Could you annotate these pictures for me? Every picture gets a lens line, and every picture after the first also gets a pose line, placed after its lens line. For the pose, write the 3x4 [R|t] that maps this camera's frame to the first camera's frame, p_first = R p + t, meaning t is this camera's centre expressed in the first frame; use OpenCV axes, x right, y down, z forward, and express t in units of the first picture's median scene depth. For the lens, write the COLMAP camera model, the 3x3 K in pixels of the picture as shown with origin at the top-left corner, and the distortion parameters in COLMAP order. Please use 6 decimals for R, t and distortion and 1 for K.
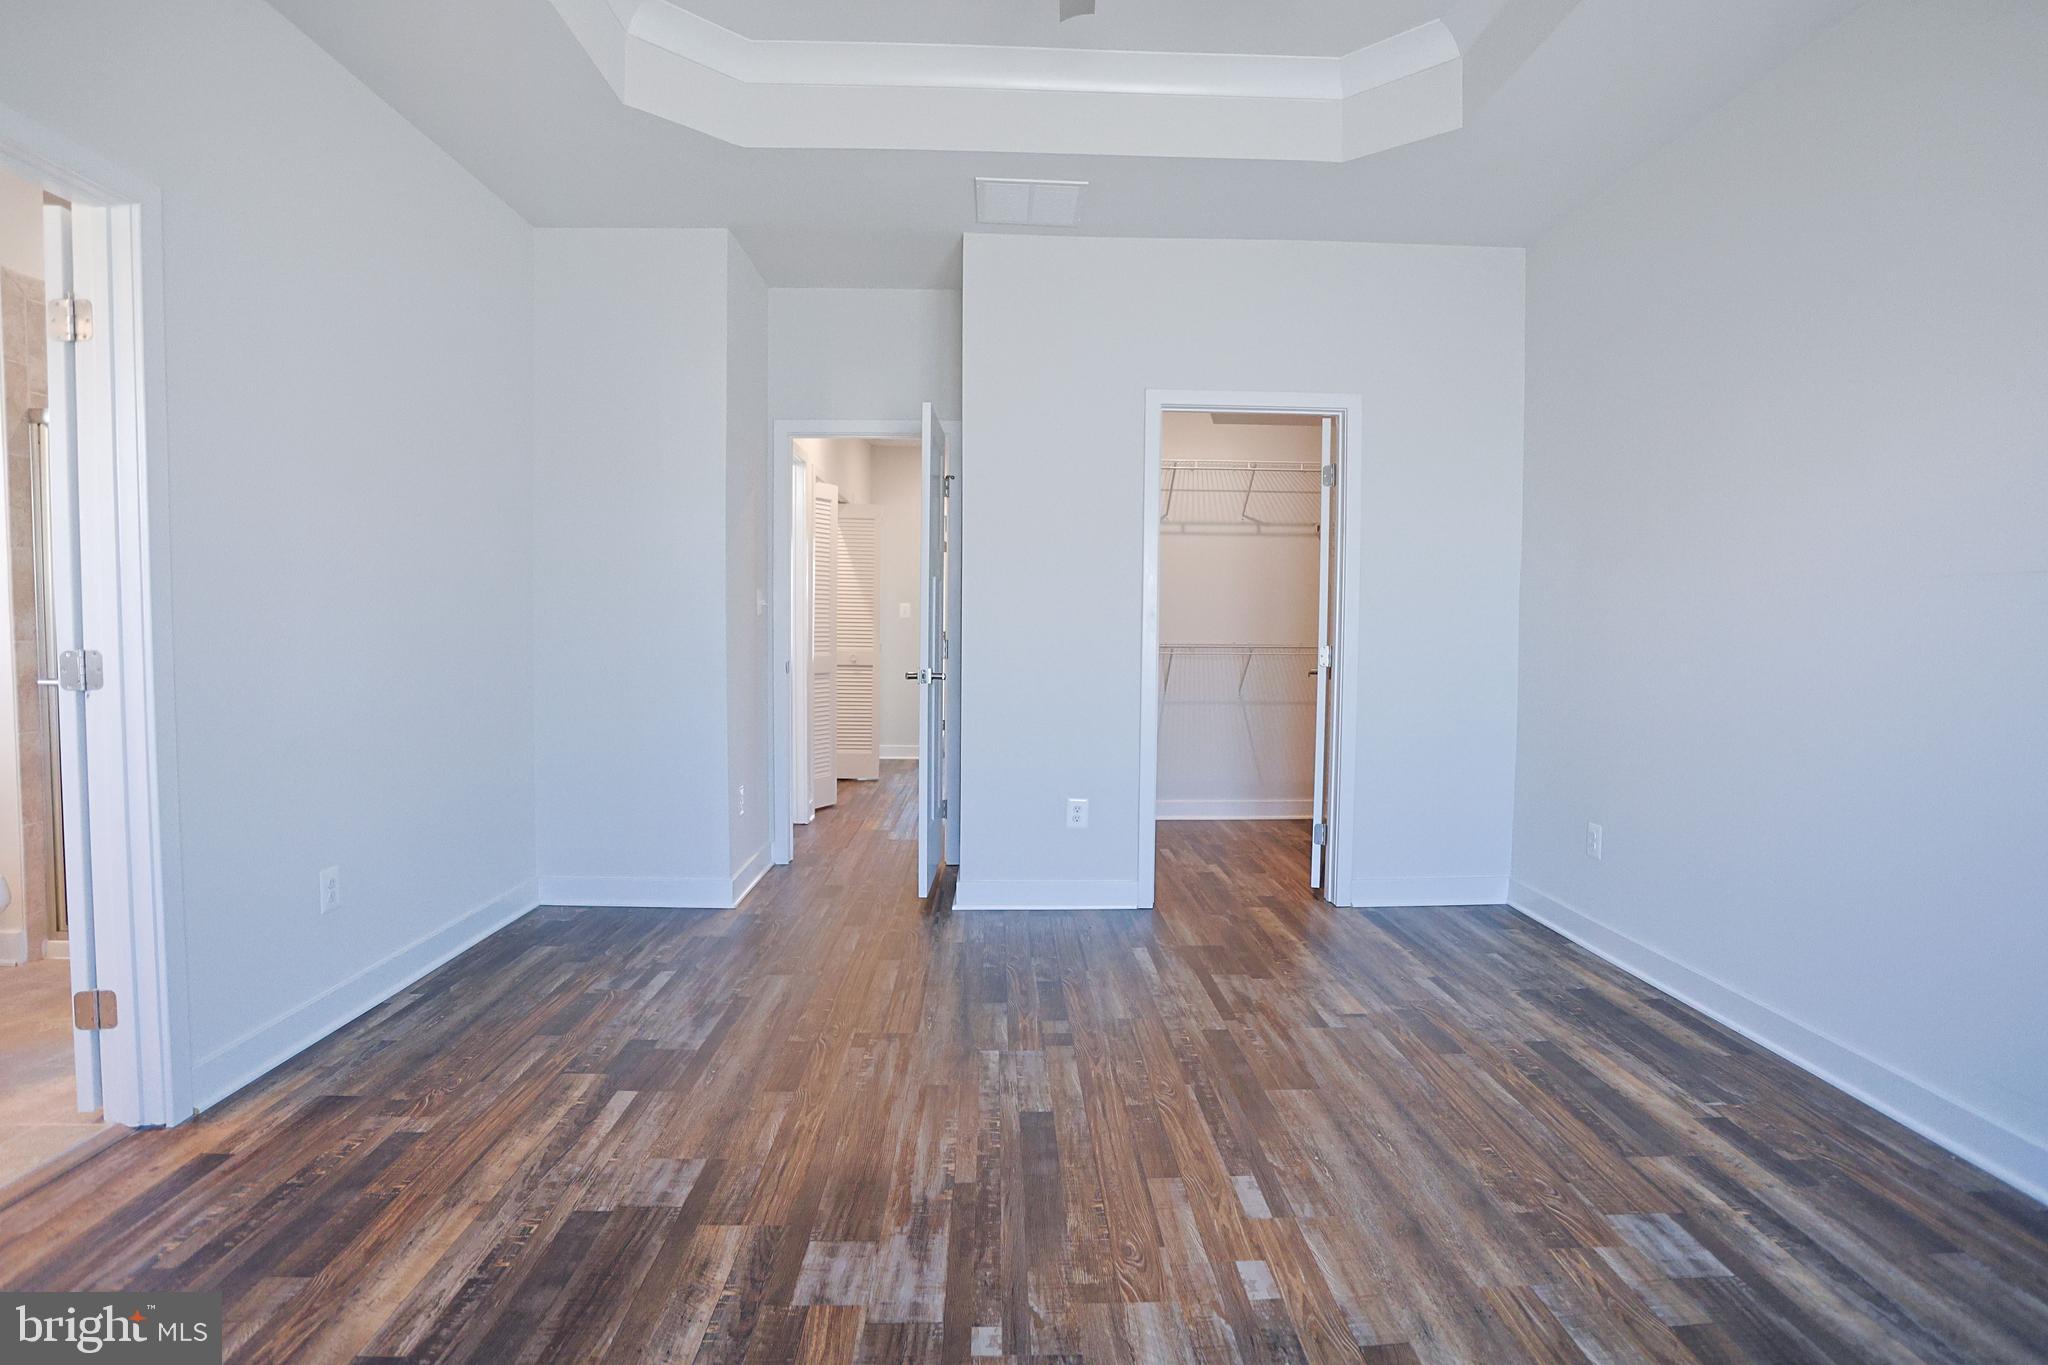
lens RADIAL K [[1053.0, 0, 1036.5], [0, 1053.0, 674.5], [0, 0, 1]] dist [-0.067430, 0.023953]
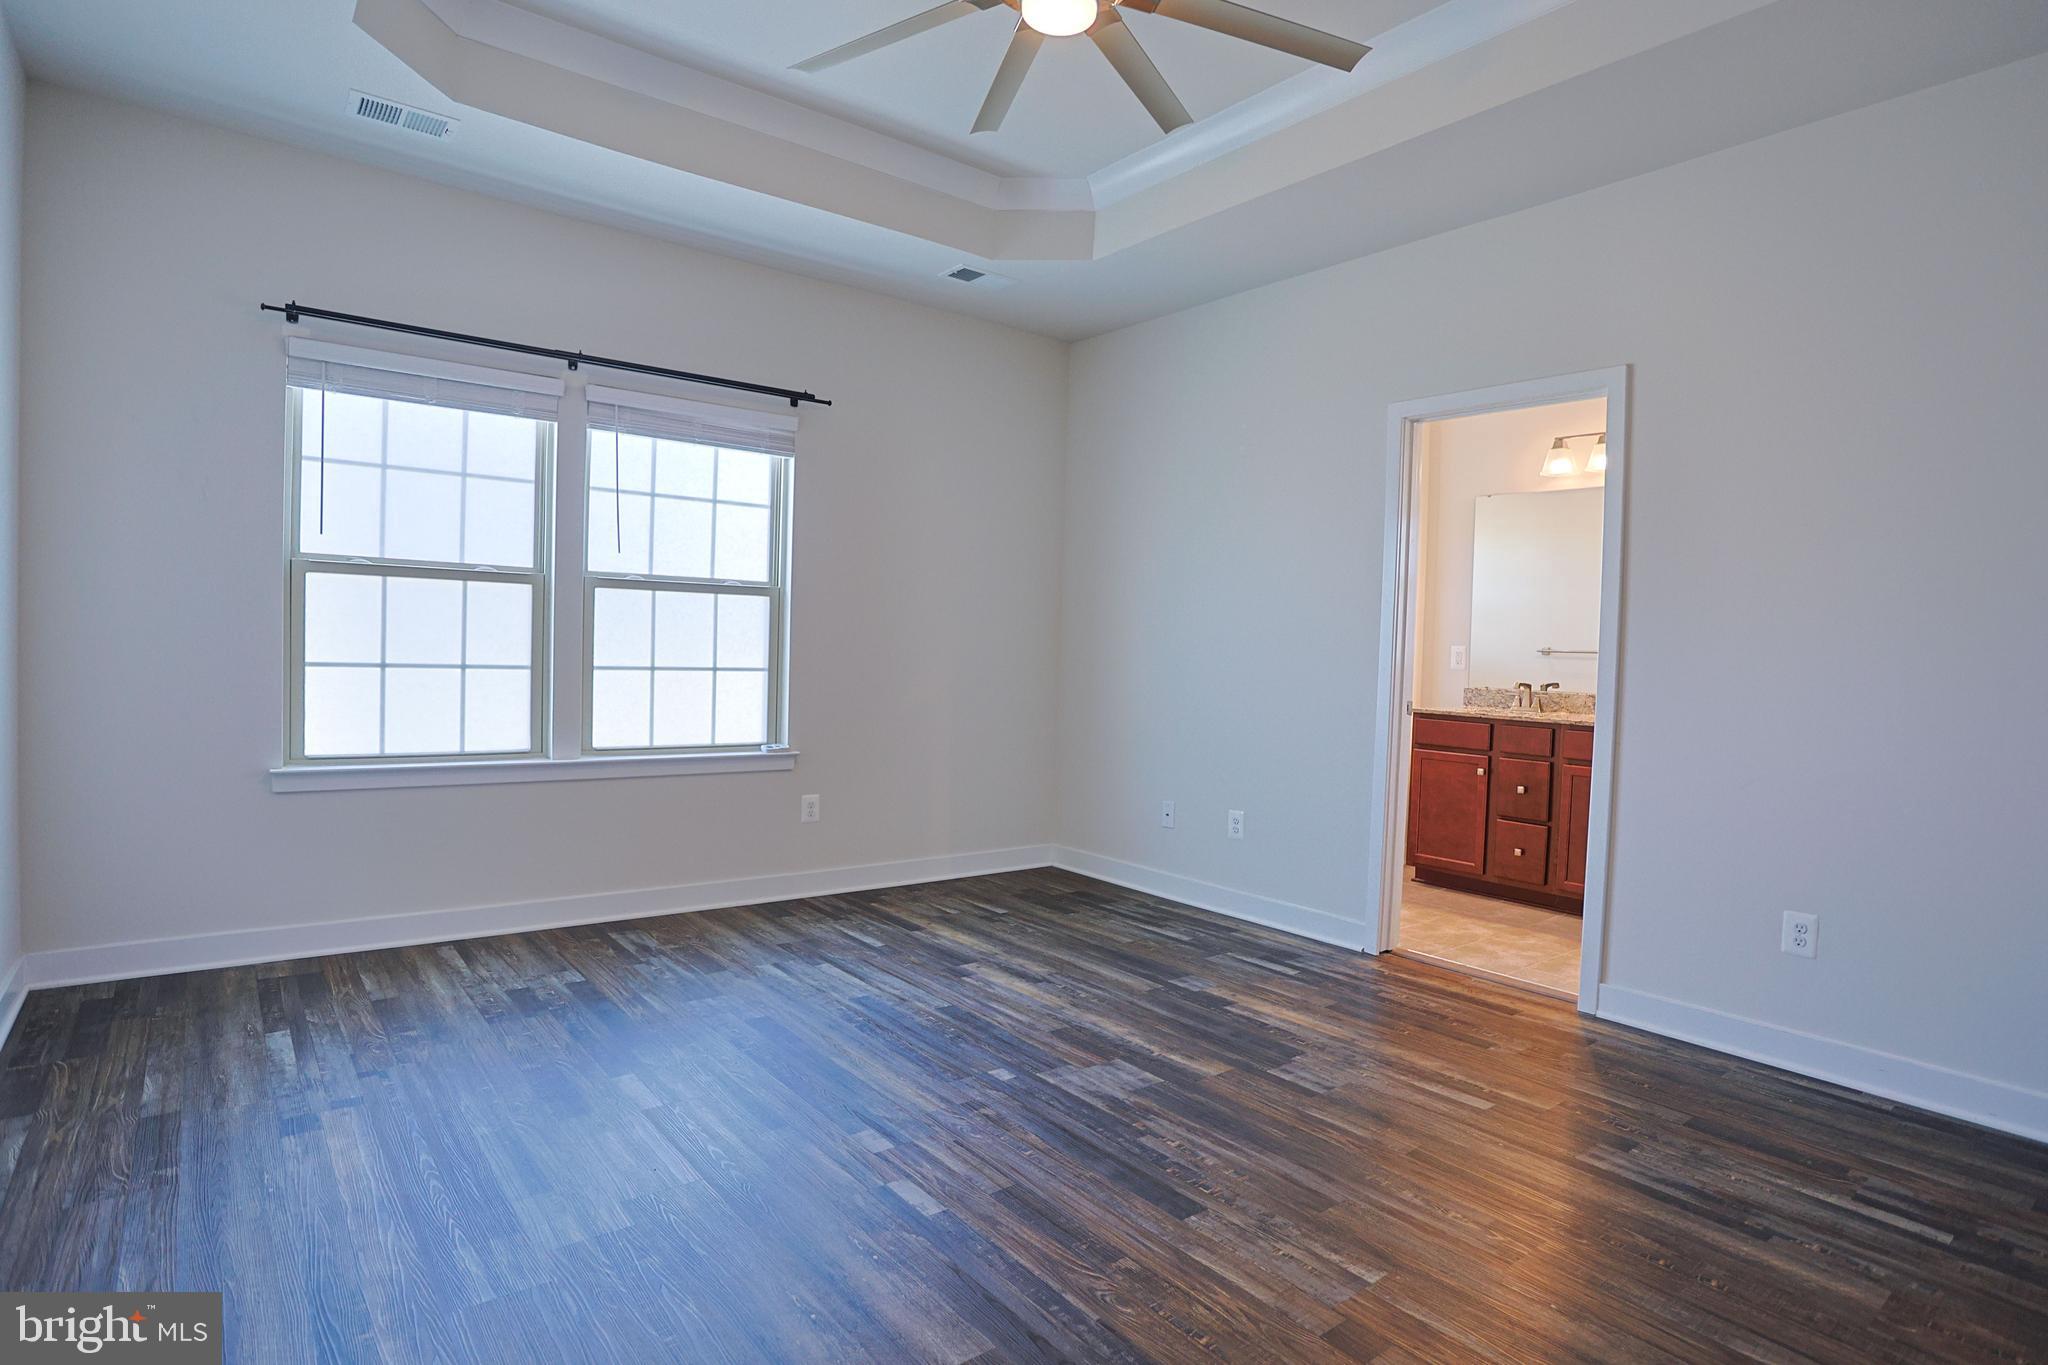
lens RADIAL K [[1053.0, 0, 1035.5], [0, 1053.0, 675.8], [0, 0, 1]] dist [-0.067430, 0.023953]
pose [[-0.804819, -0.019071, -0.593214, 0.699789], [-0.068865, 0.995734, 0.061419, -0.074667], [0.589512, 0.090283, -0.802699, 1.770446]]
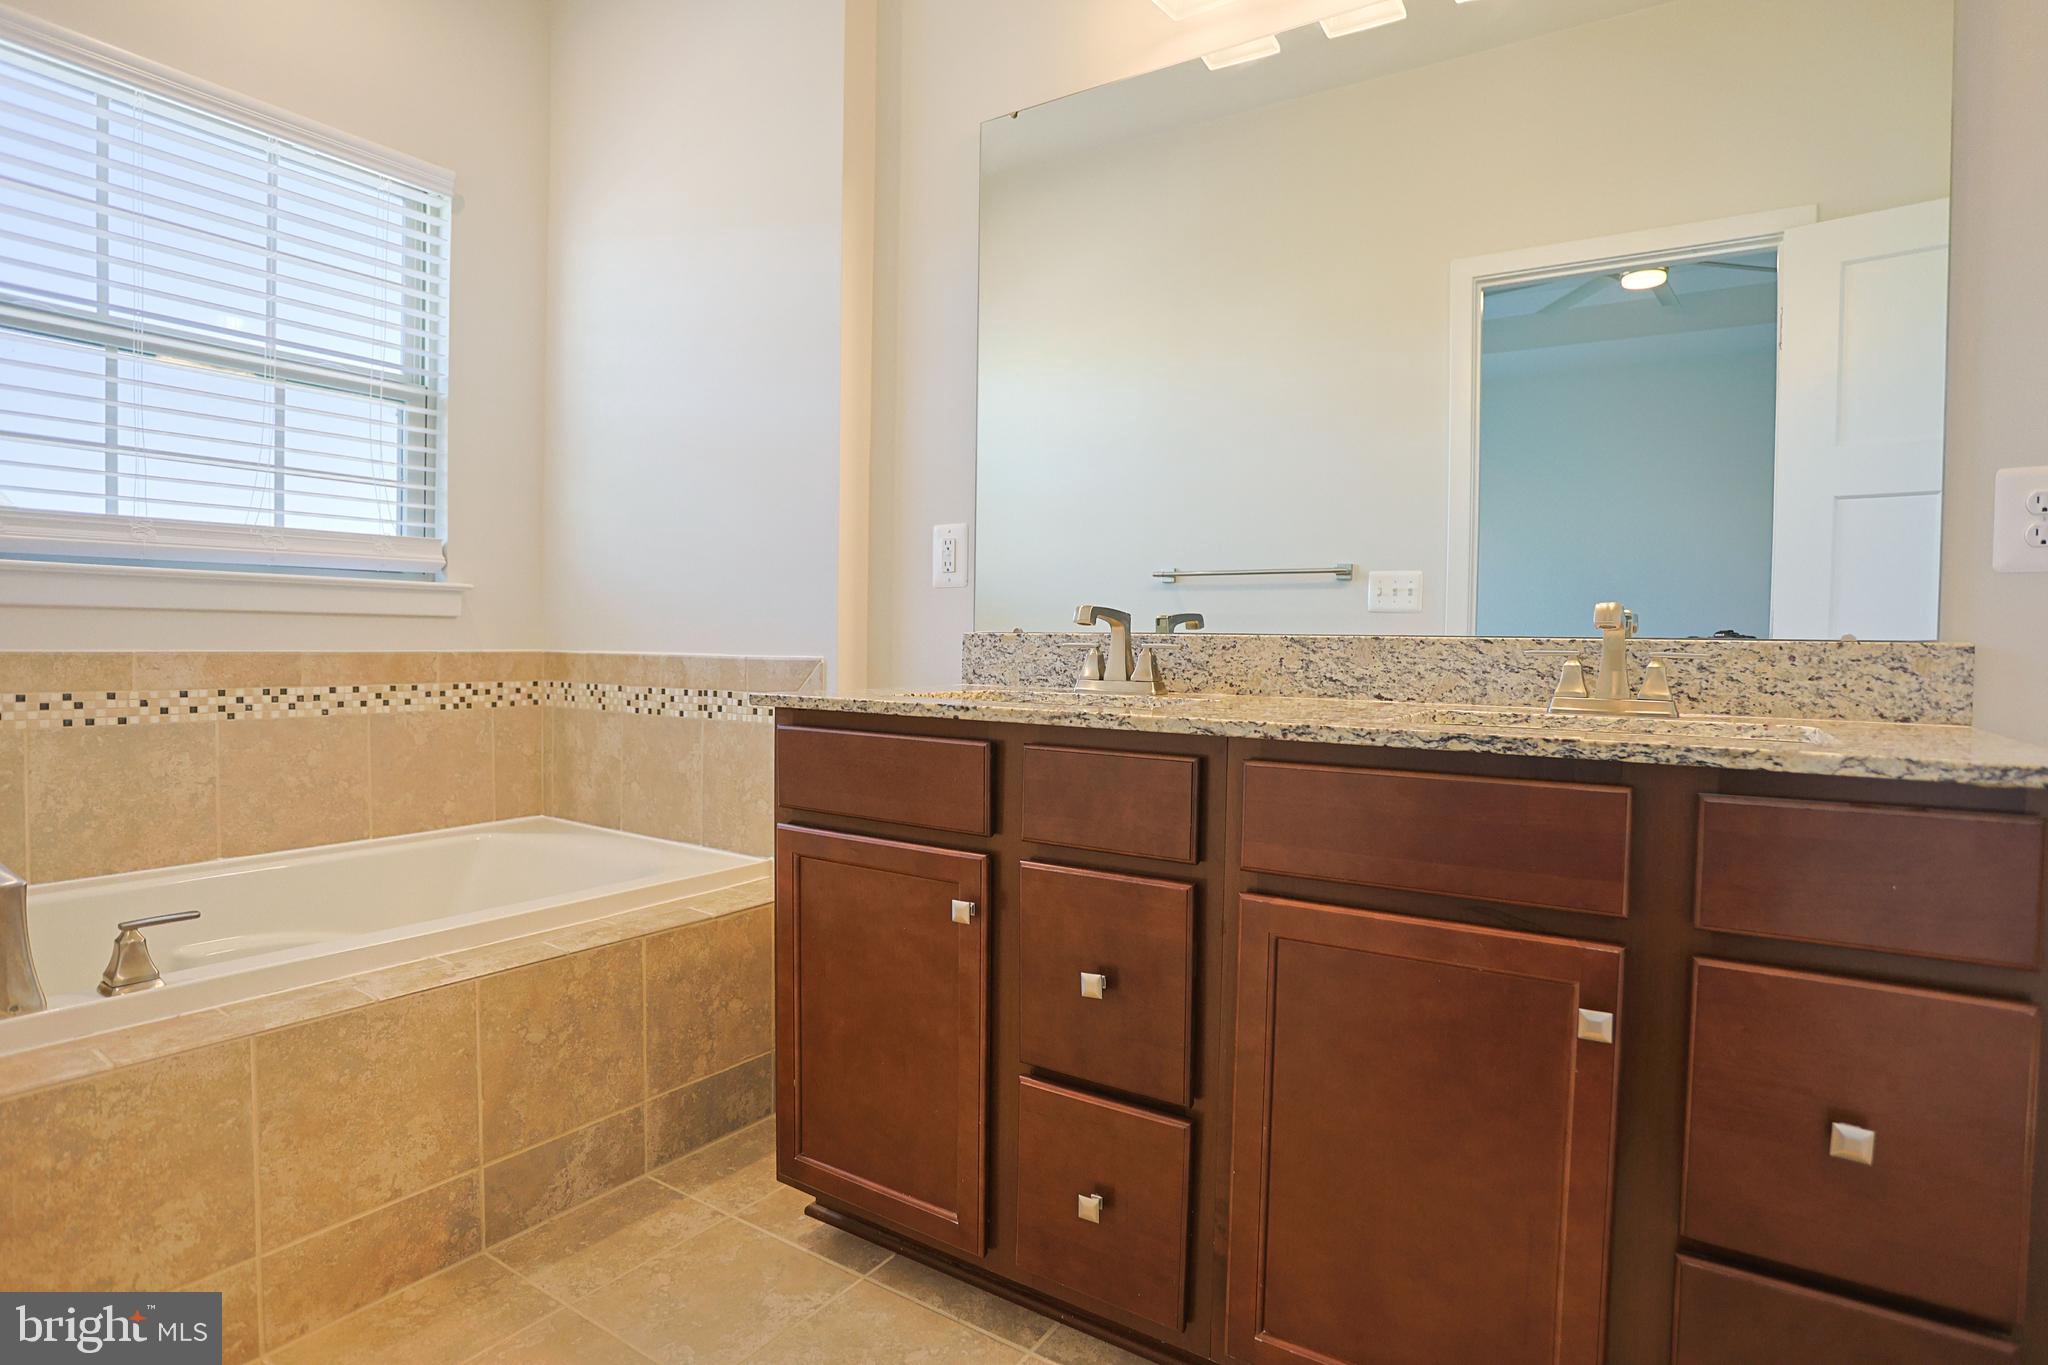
lens RADIAL K [[1053.0, 0, 1029.2], [0, 1053.0, 676.5], [0, 0, 1]] dist [-0.067430, 0.023953]
pose [[-0.569311, 0.003048, -0.822116, -0.911186], [-0.062198, 0.996967, 0.046768, 0.028569], [0.819766, 0.077760, -0.567395, 0.935378]]
